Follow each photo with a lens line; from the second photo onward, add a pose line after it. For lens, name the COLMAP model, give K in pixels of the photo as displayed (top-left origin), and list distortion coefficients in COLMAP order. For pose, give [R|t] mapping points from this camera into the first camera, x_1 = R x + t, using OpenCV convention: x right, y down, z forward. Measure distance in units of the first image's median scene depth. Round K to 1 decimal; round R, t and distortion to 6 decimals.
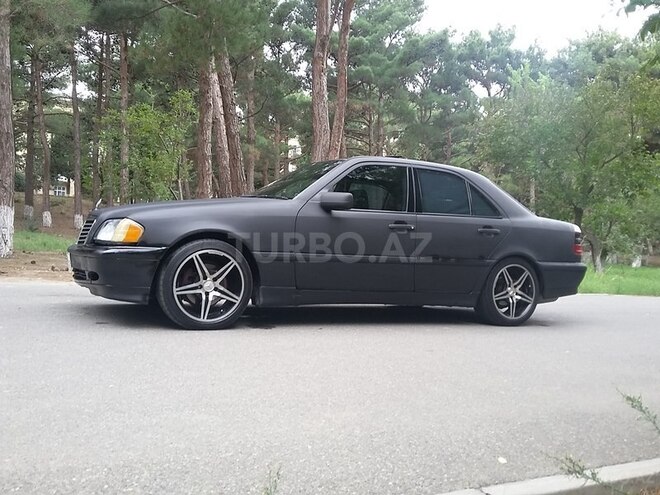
lens RADIAL K [[610.7, 0, 348.3], [0, 610.7, 245.0], [0, 0, 1]] dist [0.107798, -0.234352]
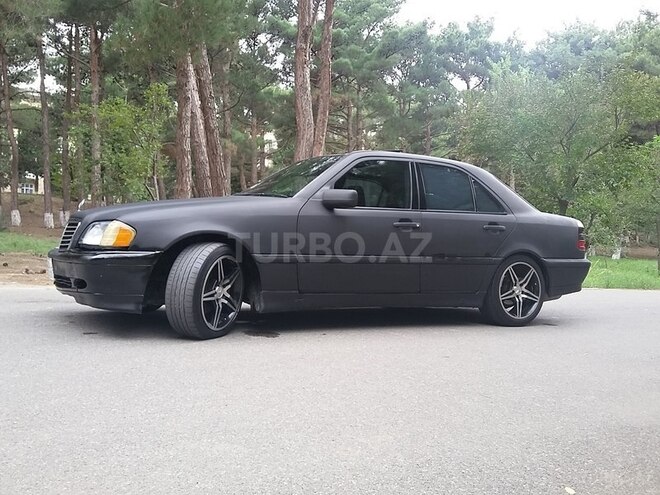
lens RADIAL K [[610.7, 0, 348.3], [0, 610.7, 245.0], [0, 0, 1]] dist [0.107798, -0.234352]
pose [[0.998929, -0.014150, 0.044057, -0.037958], [0.013723, 0.999856, 0.009974, -0.007821], [-0.044192, -0.009359, 0.998979, 0.043401]]
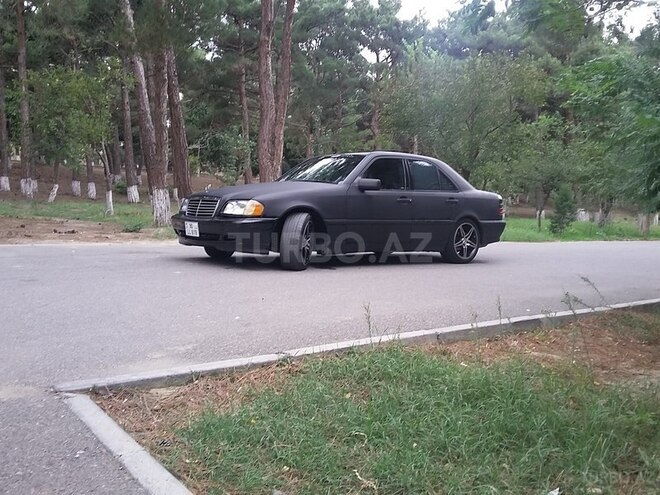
lens RADIAL K [[671.8, 0, 330.0], [0, 671.8, 247.5], [0, 0, 1]] dist [0.082741, -0.013644]
pose [[0.975305, -0.028213, 0.219054, -0.386208], [0.010736, 0.996691, 0.080566, -0.041457], [-0.220602, -0.076225, 0.972381, -0.498474]]
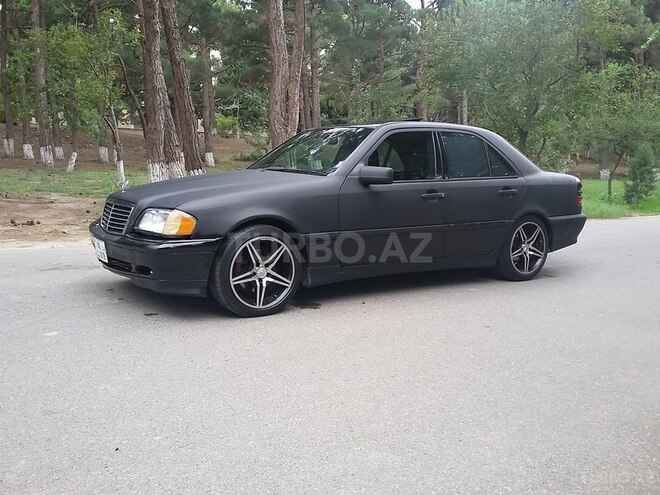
lens RADIAL K [[612.4, 0, 331.9], [0, 612.4, 230.1], [0, 0, 1]] dist [0.109061, -0.227501]
pose [[0.990956, -0.044967, 0.126426, -0.173677], [0.027372, 0.990107, 0.137616, -0.097653], [-0.131364, -0.132911, 0.982384, 0.018423]]
